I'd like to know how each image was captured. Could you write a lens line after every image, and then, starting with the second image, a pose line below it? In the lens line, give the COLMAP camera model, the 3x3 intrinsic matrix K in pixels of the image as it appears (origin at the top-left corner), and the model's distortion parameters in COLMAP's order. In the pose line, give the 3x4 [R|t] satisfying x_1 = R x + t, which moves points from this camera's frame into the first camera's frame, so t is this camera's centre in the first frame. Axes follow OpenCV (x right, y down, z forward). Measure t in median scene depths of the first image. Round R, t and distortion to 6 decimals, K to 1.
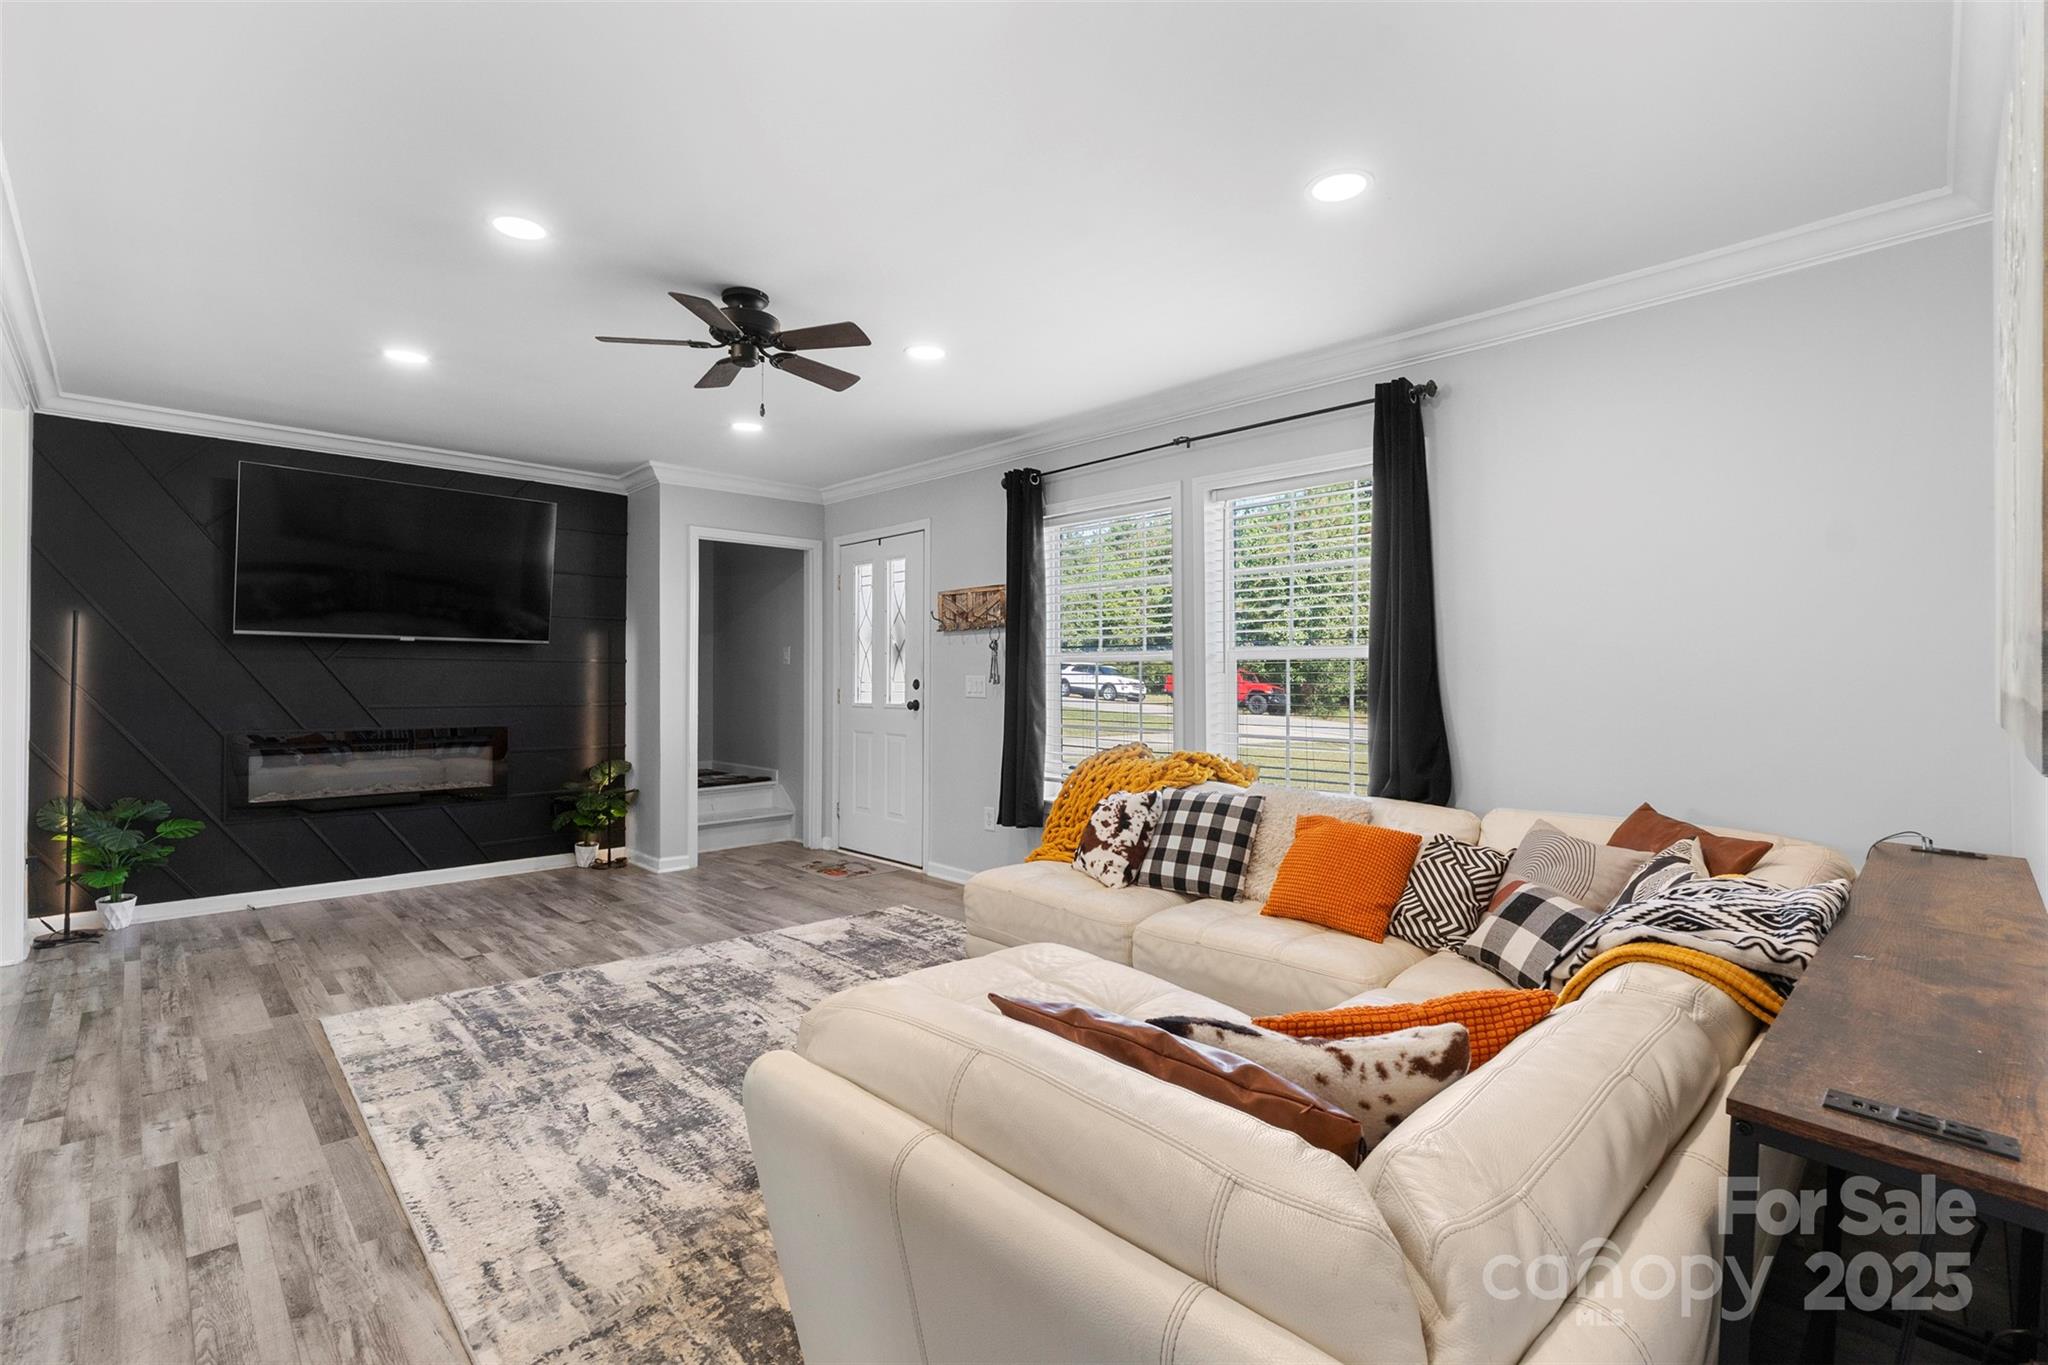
lens RADIAL K [[928.0, 0, 1022.5], [0, 928.0, 679.2], [0, 0, 1]] dist [-0.014013, -0.000131]
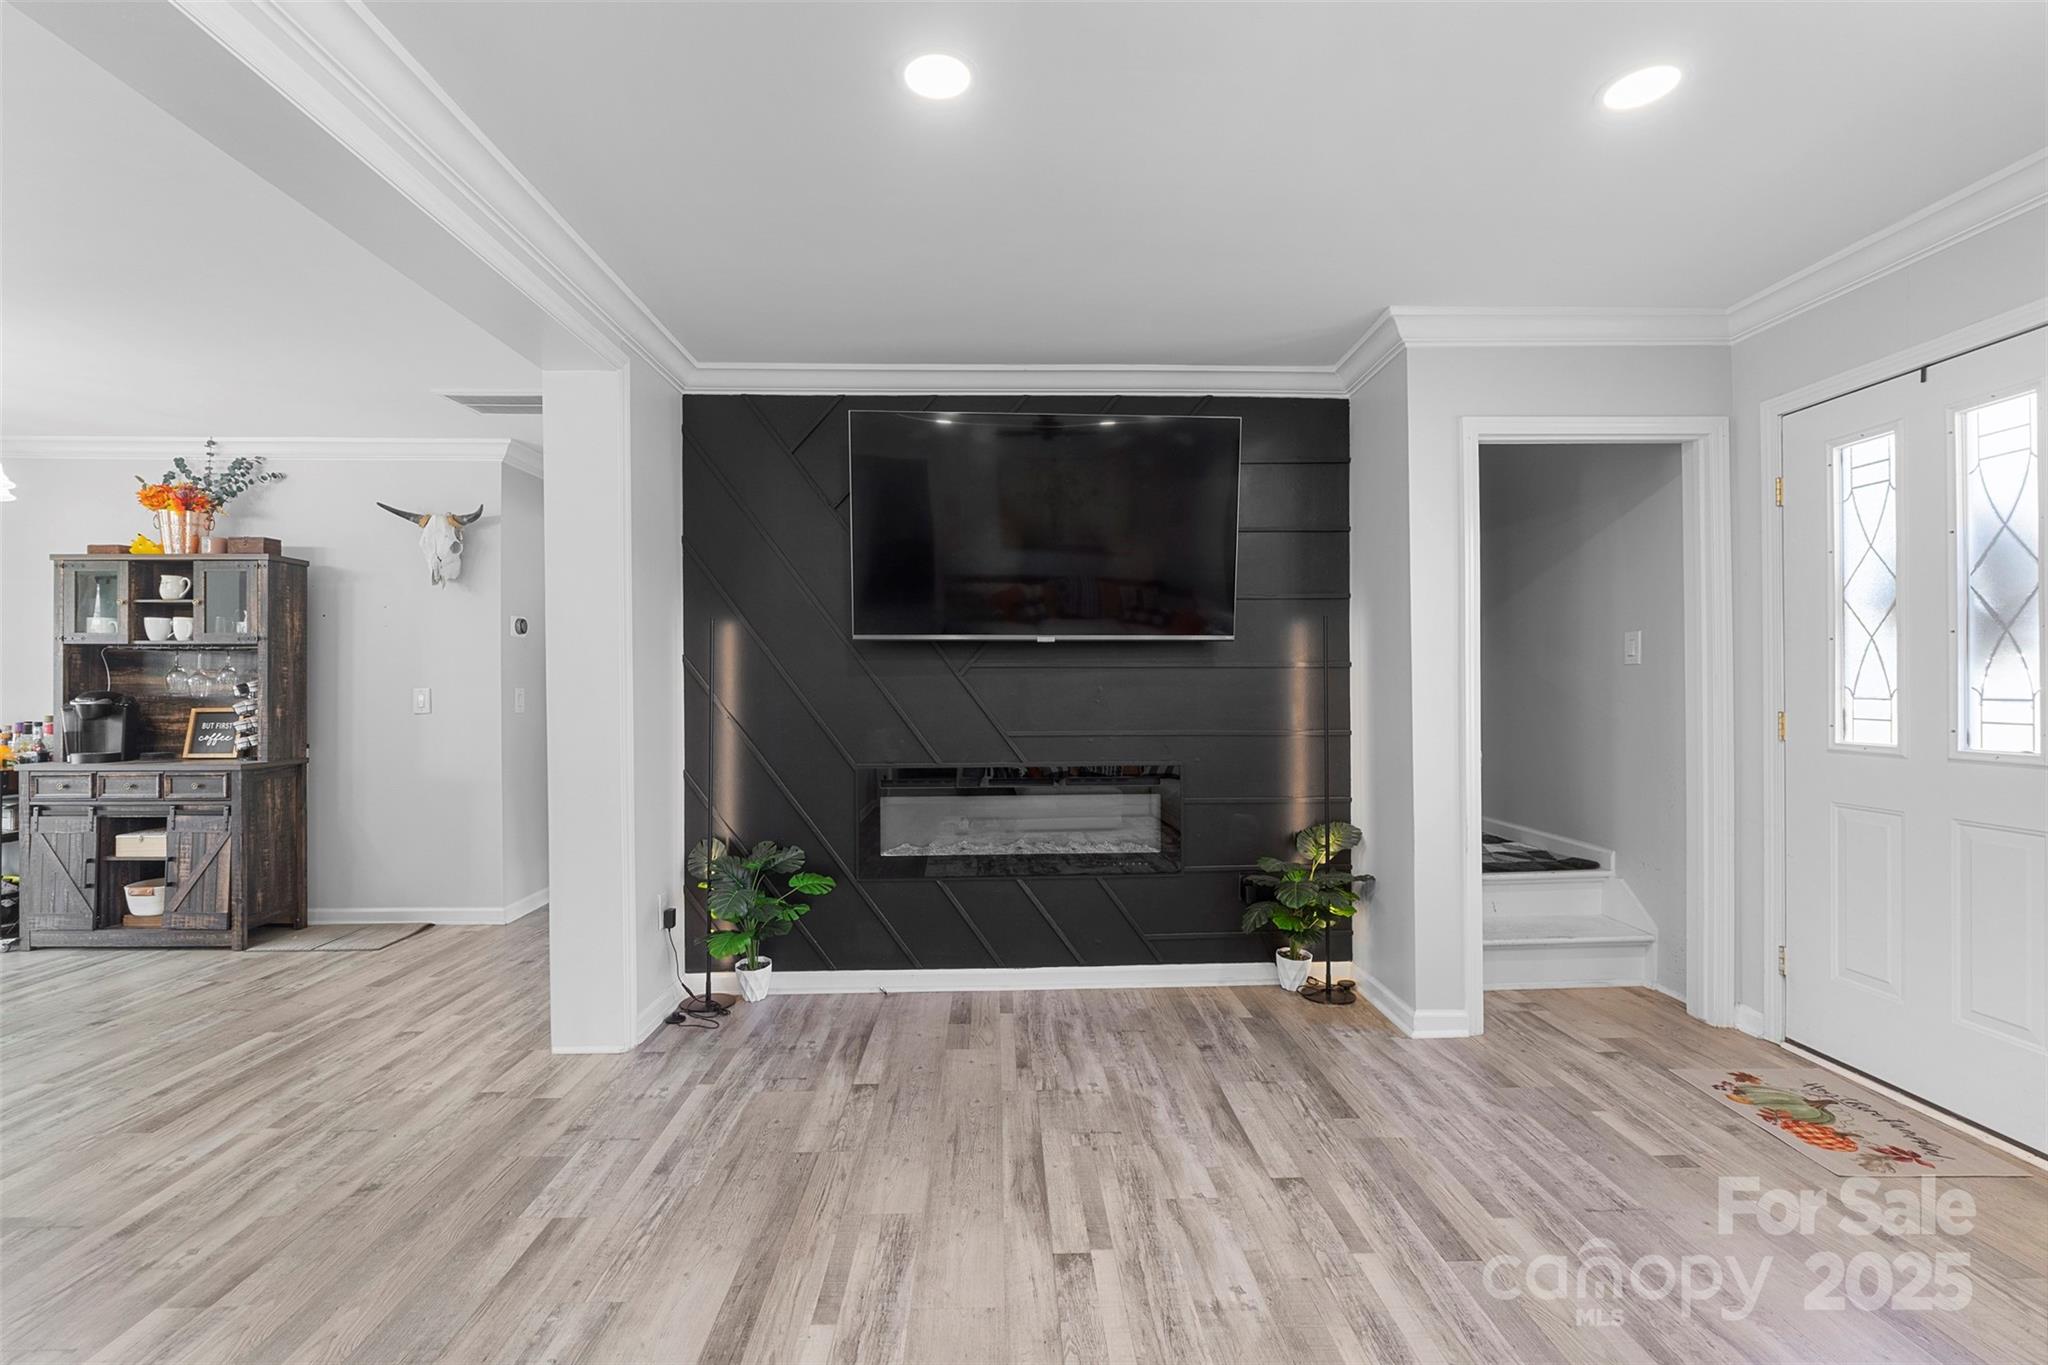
lens RADIAL K [[928.0, 0, 1015.2], [0, 928.0, 680.0], [0, 0, 1]] dist [-0.014013, -0.000131]
pose [[0.740481, -0.011444, -0.671980, -0.191460], [0.009831, 0.999932, -0.006196, -0.007800], [0.672006, -0.002018, 0.740543, 0.418258]]
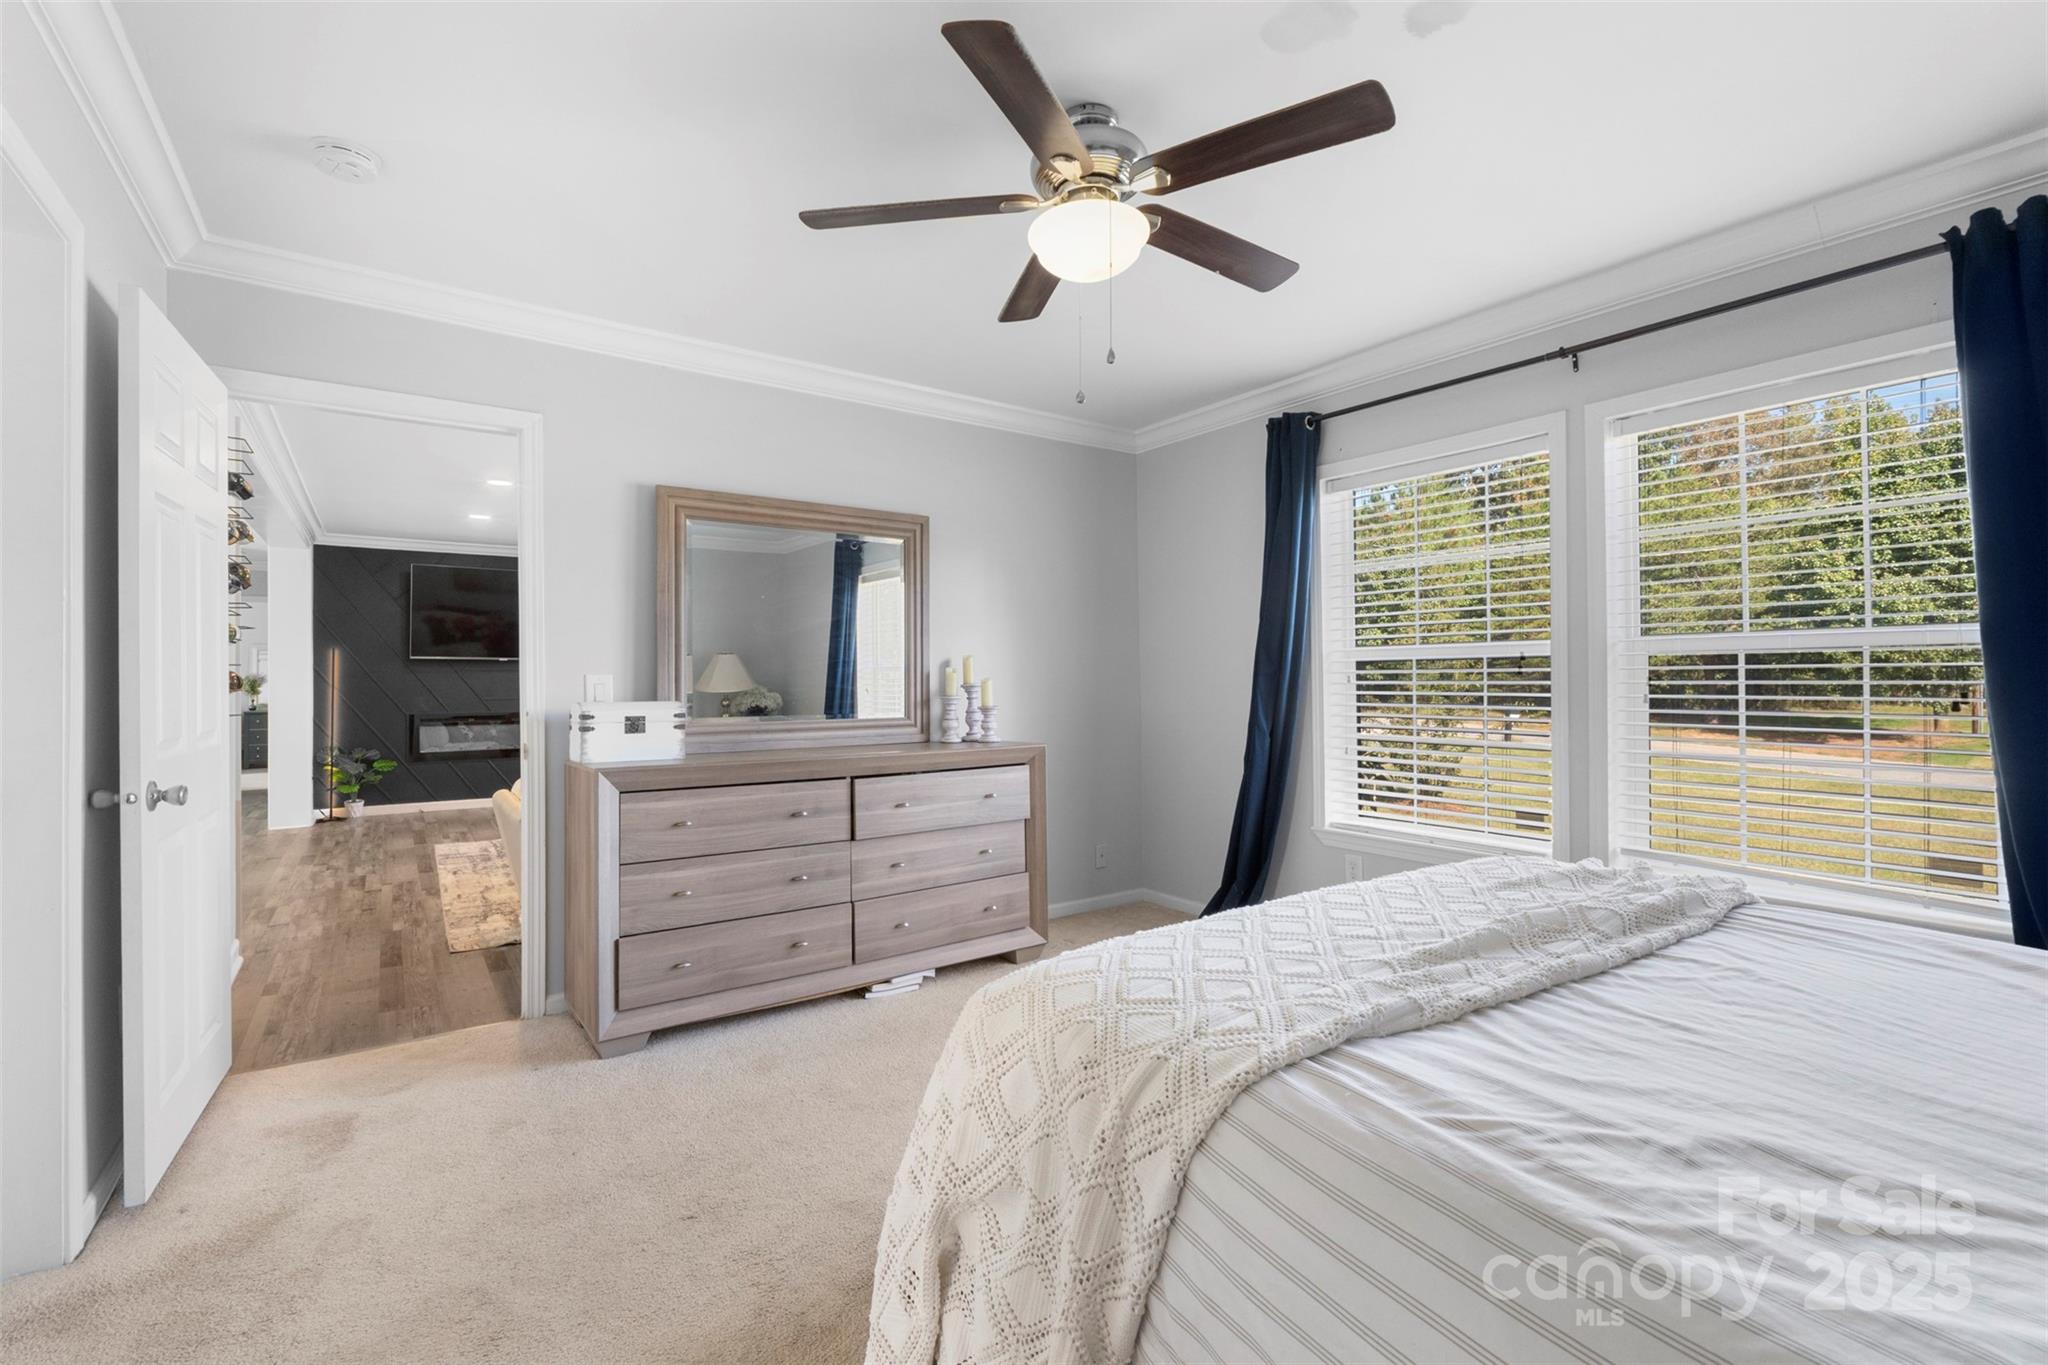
lens RADIAL K [[928.0, 0, 1017.8], [0, 928.0, 671.7], [0, 0, 1]] dist [-0.014013, -0.000131]
pose [[0.985198, -0.014804, -0.170779, 0.523591], [0.014170, 0.999887, -0.004935, 0.002880], [0.170833, 0.002443, 0.985297, -0.486969]]
